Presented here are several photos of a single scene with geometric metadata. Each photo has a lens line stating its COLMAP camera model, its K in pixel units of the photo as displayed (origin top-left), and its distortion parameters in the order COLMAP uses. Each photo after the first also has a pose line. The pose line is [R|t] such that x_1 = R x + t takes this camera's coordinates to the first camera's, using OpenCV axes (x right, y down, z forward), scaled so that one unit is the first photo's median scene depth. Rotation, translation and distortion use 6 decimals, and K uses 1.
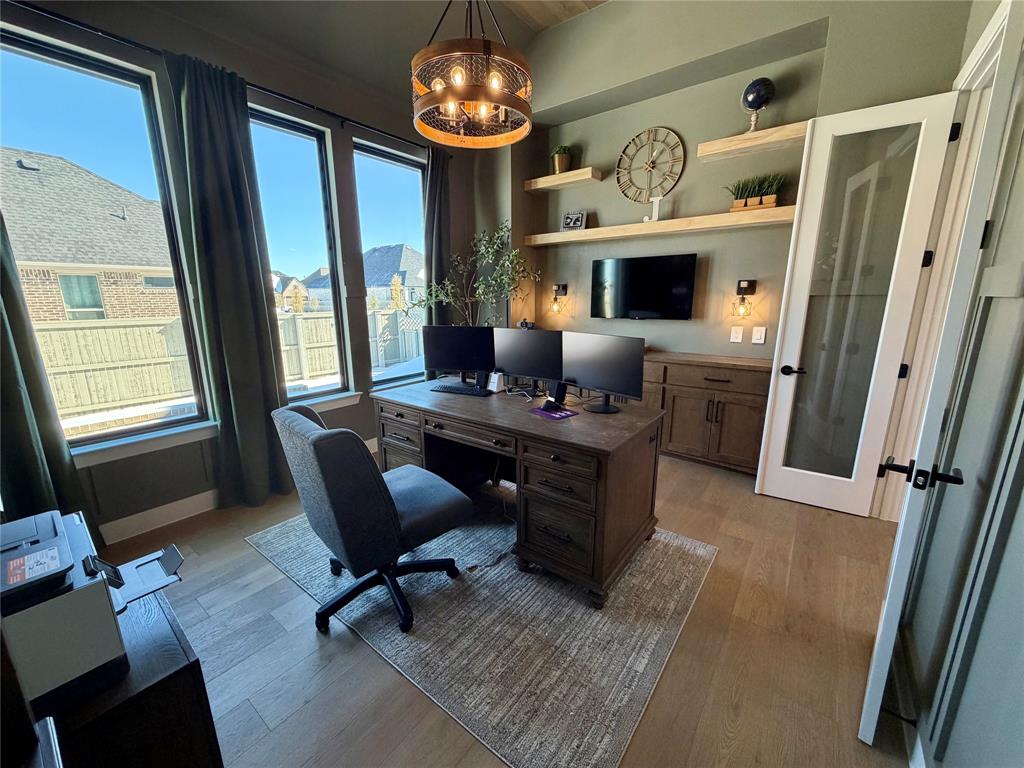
lens RADIAL K [[407.1, 0, 509.2], [0, 407.1, 387.0], [0, 0, 1]] dist [-0.000822, -0.000383]
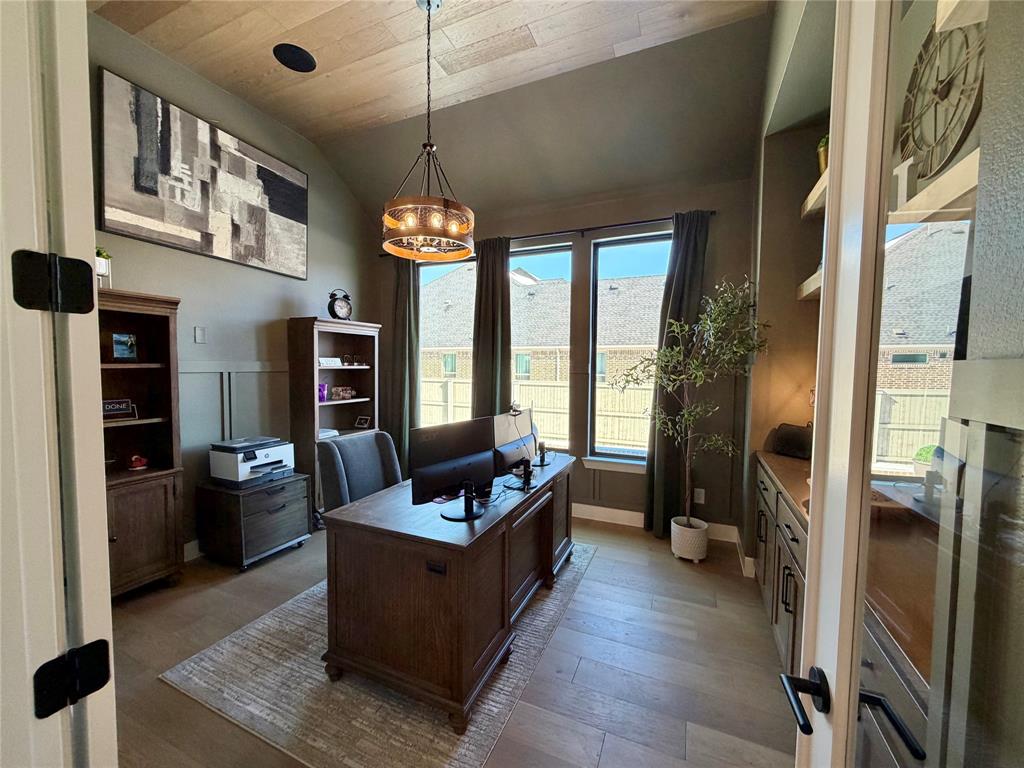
lens RADIAL K [[407.1, 0, 509.2], [0, 407.1, 387.0], [0, 0, 1]] dist [-0.000822, -0.000383]
pose [[0.231173, 0.056630, -0.971263, 1.016680], [-0.217585, 0.976028, 0.005120, -0.217710], [0.948270, 0.210149, 0.237953, 0.819118]]
